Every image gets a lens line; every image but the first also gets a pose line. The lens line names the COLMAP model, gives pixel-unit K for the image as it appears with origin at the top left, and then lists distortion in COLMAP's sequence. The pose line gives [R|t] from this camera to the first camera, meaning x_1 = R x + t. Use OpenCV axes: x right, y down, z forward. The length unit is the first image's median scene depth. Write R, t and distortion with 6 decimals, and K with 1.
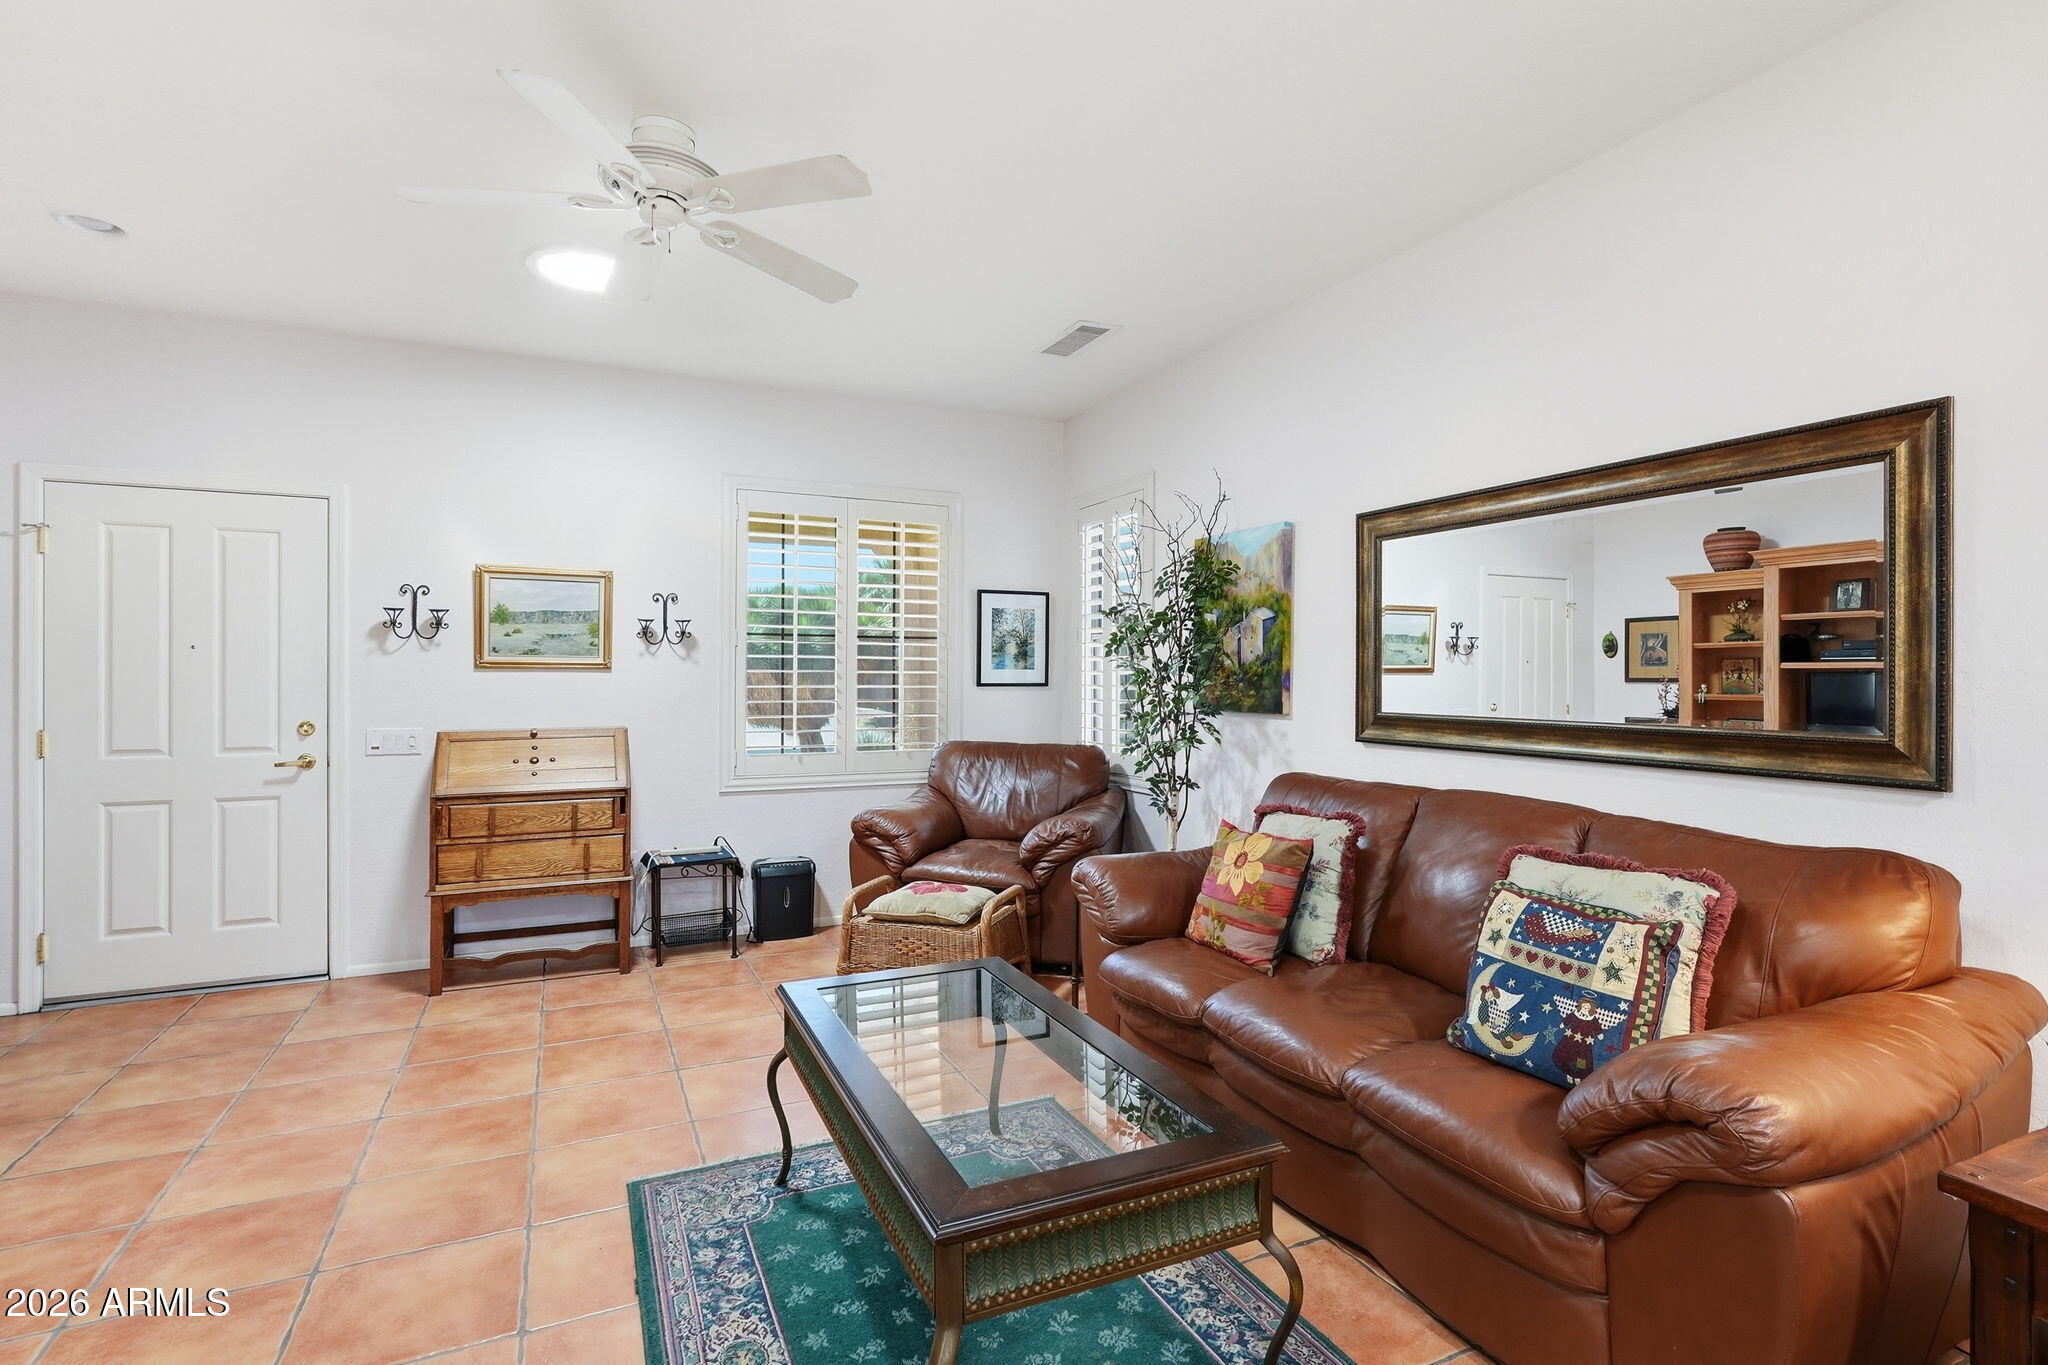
lens RADIAL K [[980.0, 0, 1026.3], [0, 980.0, 675.4], [0, 0, 1]] dist [-0.000921, 0.000237]
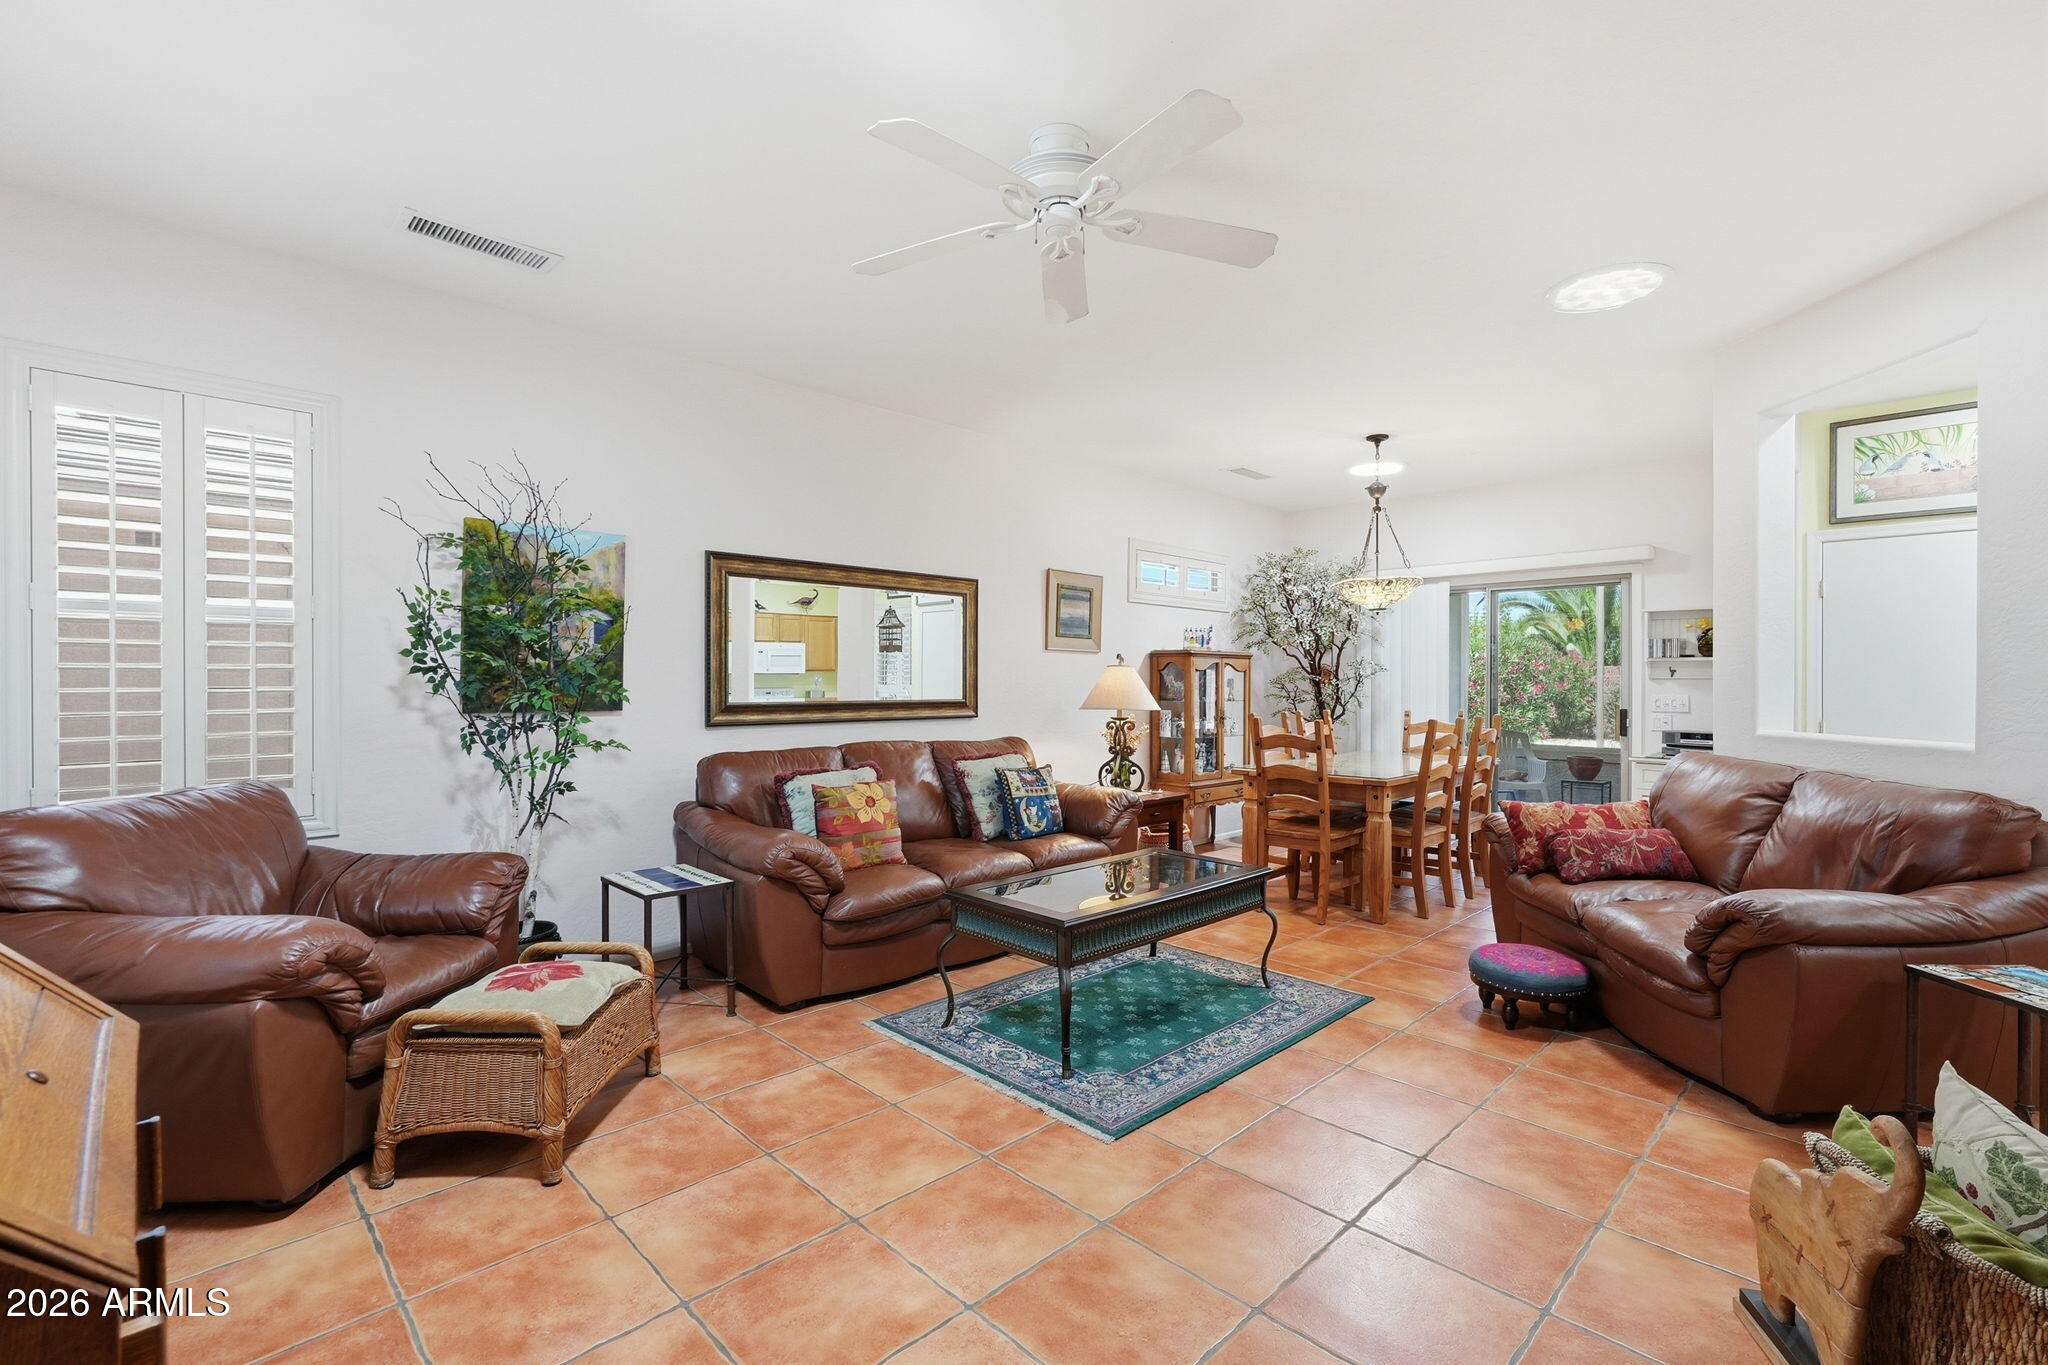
lens RADIAL K [[910.5, 0, 1006.3], [0, 910.5, 687.1], [0, 0, 1]] dist [-0.011236, 0.003390]
pose [[-0.310853, -0.013227, 0.950366, -0.819193], [-0.008052, 0.999904, 0.011282, -0.001119], [-0.950424, -0.004146, -0.310930, 0.881597]]
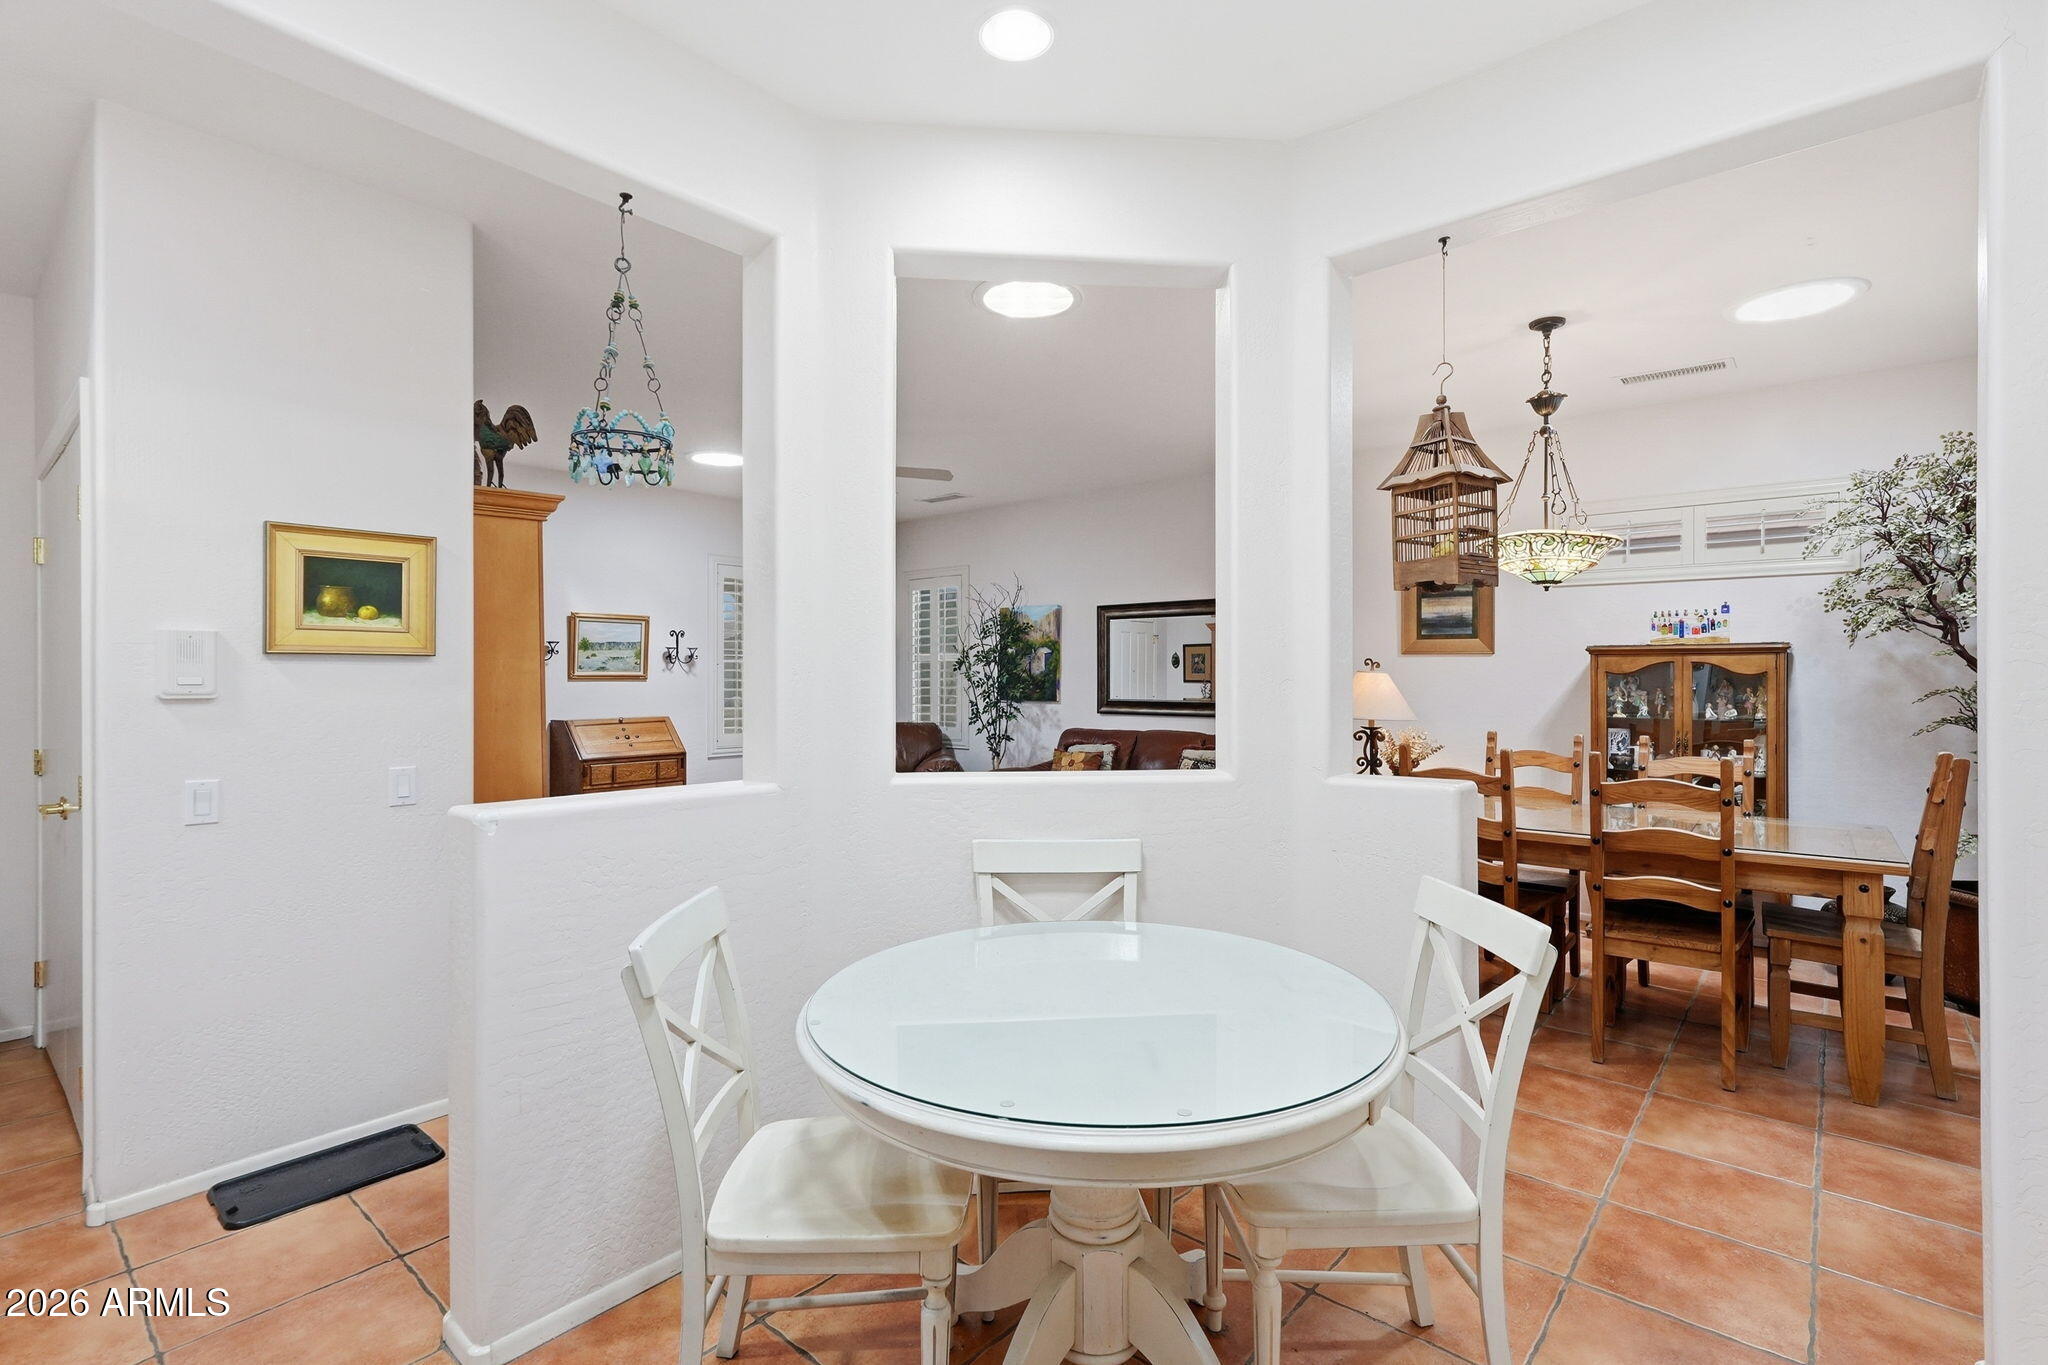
lens RADIAL K [[910.5, 0, 1030.6], [0, 910.5, 676.9], [0, 0, 1]] dist [-0.011236, 0.003390]
pose [[0.914632, -0.003244, 0.404275, -0.522671], [0.001927, 0.999991, 0.003664, -0.016571], [-0.404283, -0.002572, 0.914630, -0.657402]]
